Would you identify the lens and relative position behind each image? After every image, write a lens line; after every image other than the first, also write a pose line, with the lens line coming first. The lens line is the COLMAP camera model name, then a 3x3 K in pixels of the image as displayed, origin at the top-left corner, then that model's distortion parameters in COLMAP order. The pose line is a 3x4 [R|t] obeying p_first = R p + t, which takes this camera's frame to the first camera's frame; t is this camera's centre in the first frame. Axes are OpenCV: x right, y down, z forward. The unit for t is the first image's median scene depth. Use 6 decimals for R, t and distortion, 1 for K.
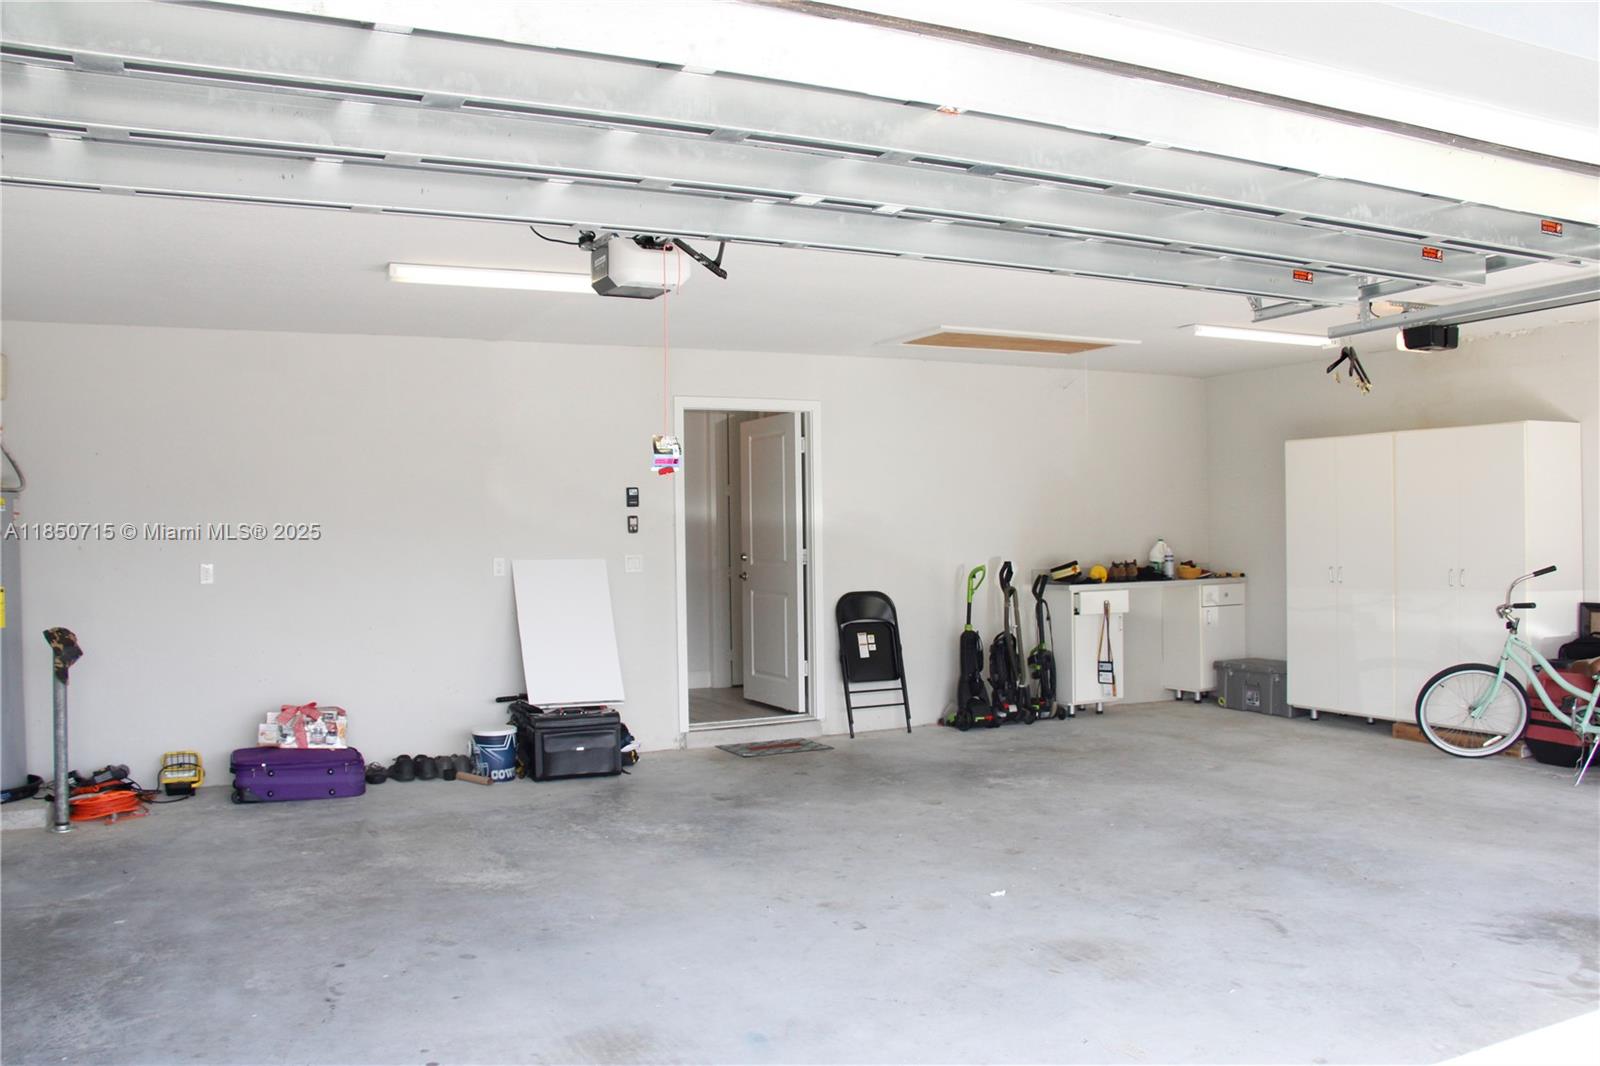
lens RADIAL K [[1296.4, 0, 800.0], [0, 1296.4, 533.0], [0, 0, 1]] dist [-0.223219, 0.248744]
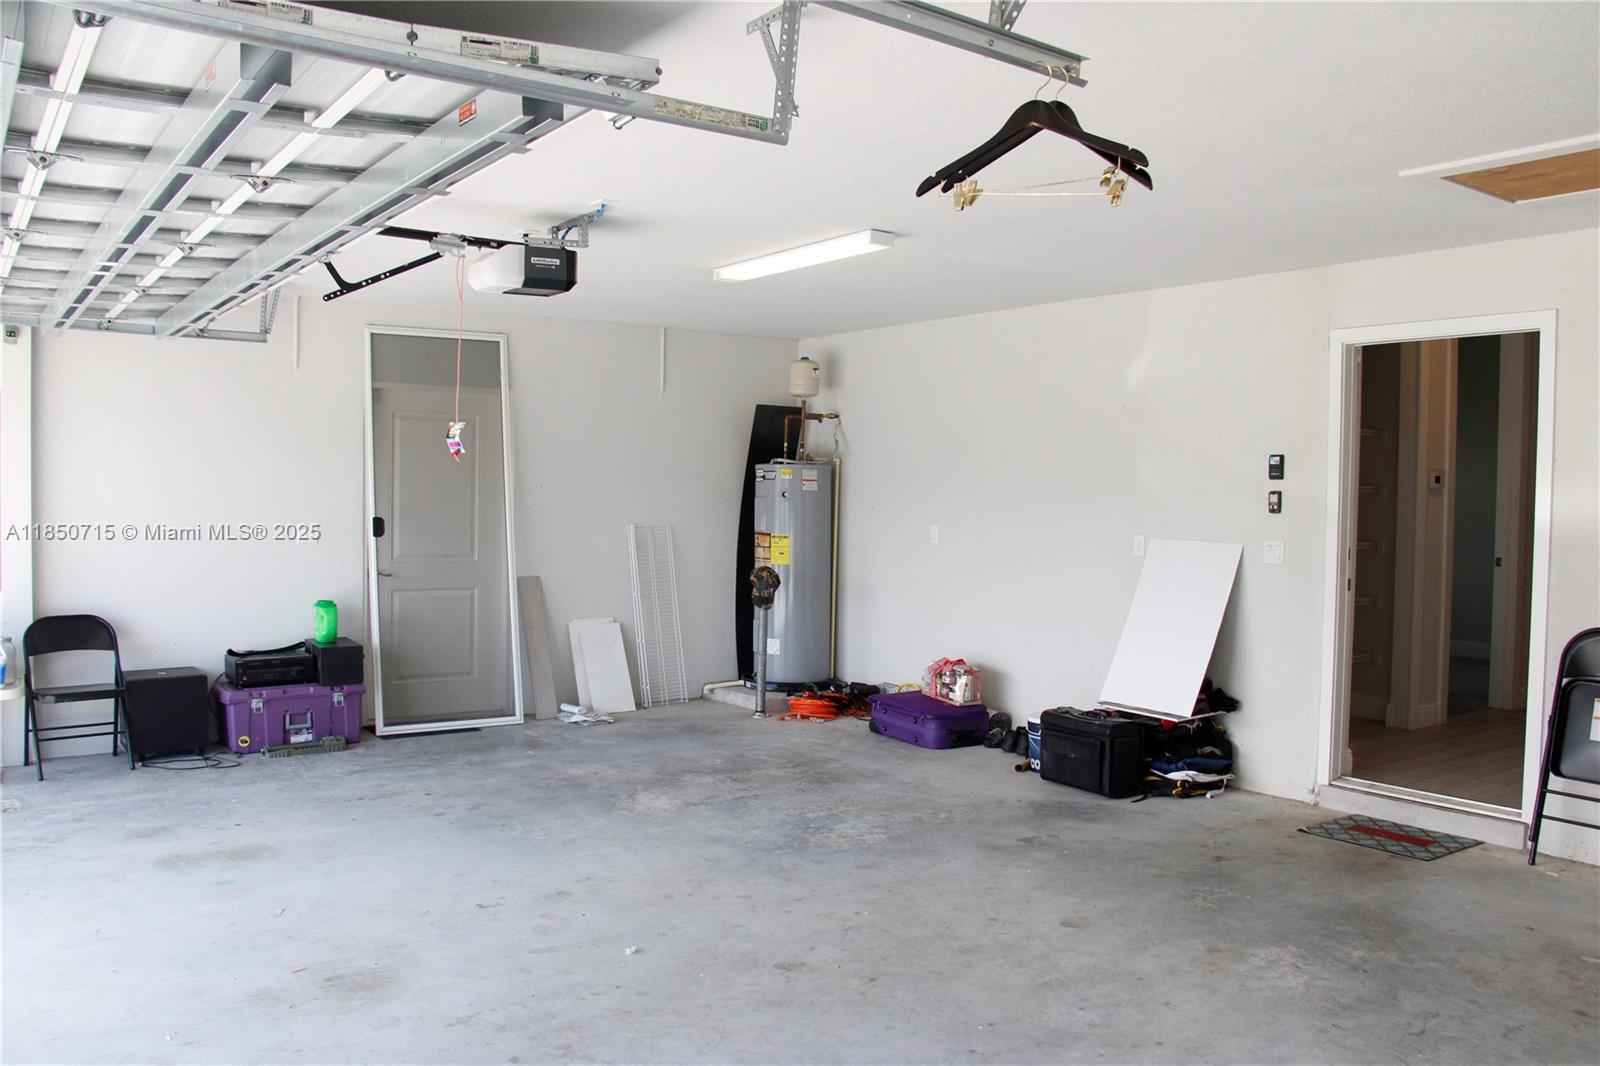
lens RADIAL K [[1296.4, 0, 800.0], [0, 1296.4, 533.0], [0, 0, 1]] dist [-0.223219, 0.248744]
pose [[0.159339, 0.049656, -0.985974, 0.961699], [-0.014722, 0.998743, 0.047920, -0.033496], [0.987114, 0.006880, 0.159870, 0.985793]]
